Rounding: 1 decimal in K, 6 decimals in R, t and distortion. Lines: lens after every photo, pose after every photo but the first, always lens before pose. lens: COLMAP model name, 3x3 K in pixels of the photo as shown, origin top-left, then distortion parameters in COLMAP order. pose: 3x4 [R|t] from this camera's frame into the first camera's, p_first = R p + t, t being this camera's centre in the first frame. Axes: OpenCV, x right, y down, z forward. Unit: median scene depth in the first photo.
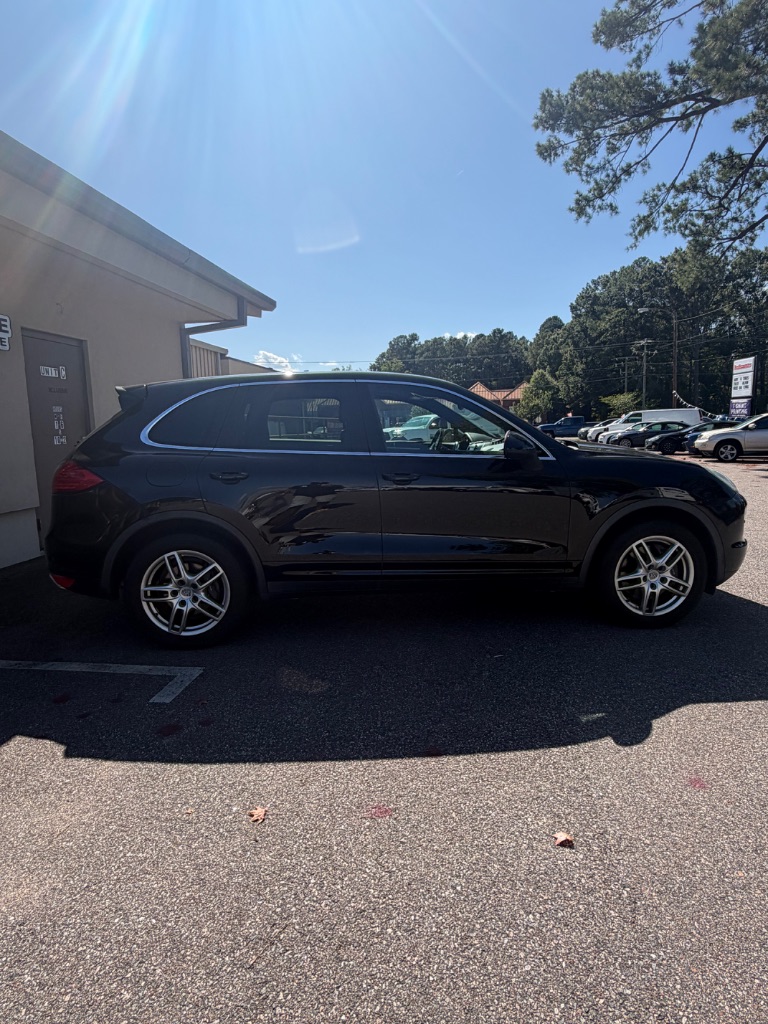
lens RADIAL K [[579.7, 0, 384.0], [0, 579.7, 512.0], [0, 0, 1]] dist [-0.017035, 0.001895]
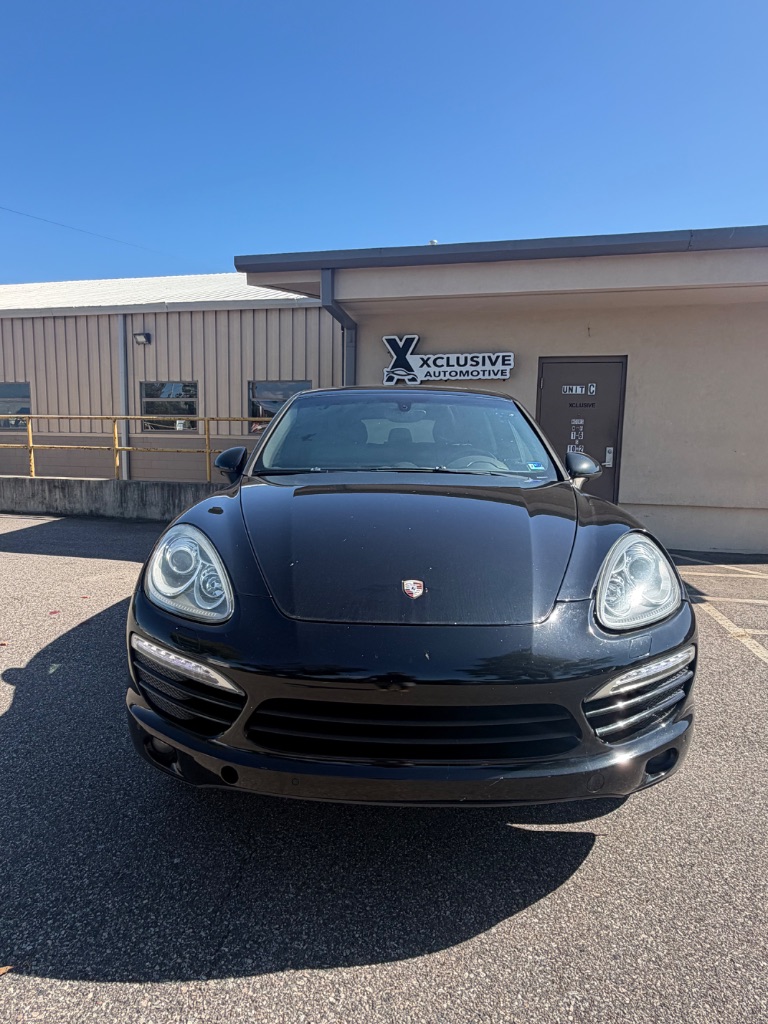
lens RADIAL K [[595.9, 0, 390.4], [0, 595.9, 513.3], [0, 0, 1]] dist [0.029649, -0.000963]
pose [[-0.092385, 0.148320, -0.984615, 0.159983], [-0.162527, 0.973336, 0.161871, -0.032501], [0.982370, 0.174981, -0.065816, 0.181234]]
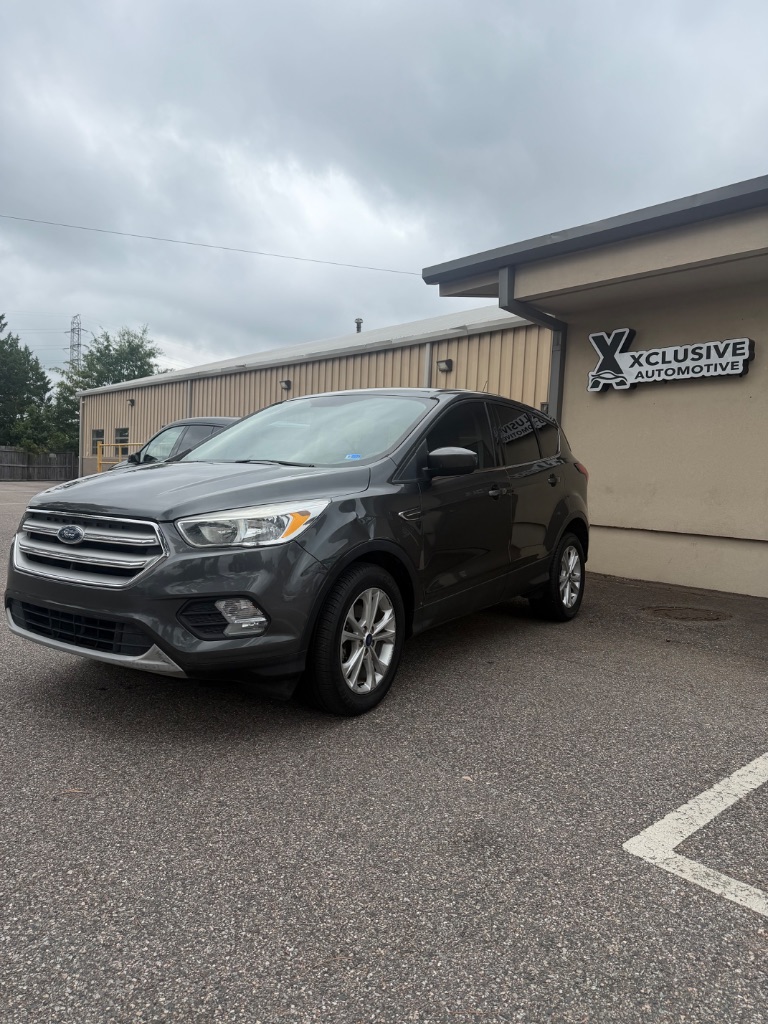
lens RADIAL K [[742.4, 0, 386.4], [0, 742.4, 516.0], [0, 0, 1]] dist [0.013973, -0.015788]
pose [[-0.639816, 0.049110, -0.766958, 0.146780], [-0.126900, 0.977507, 0.168455, -0.037234], [0.757979, 0.205107, -0.619192, 0.283963]]
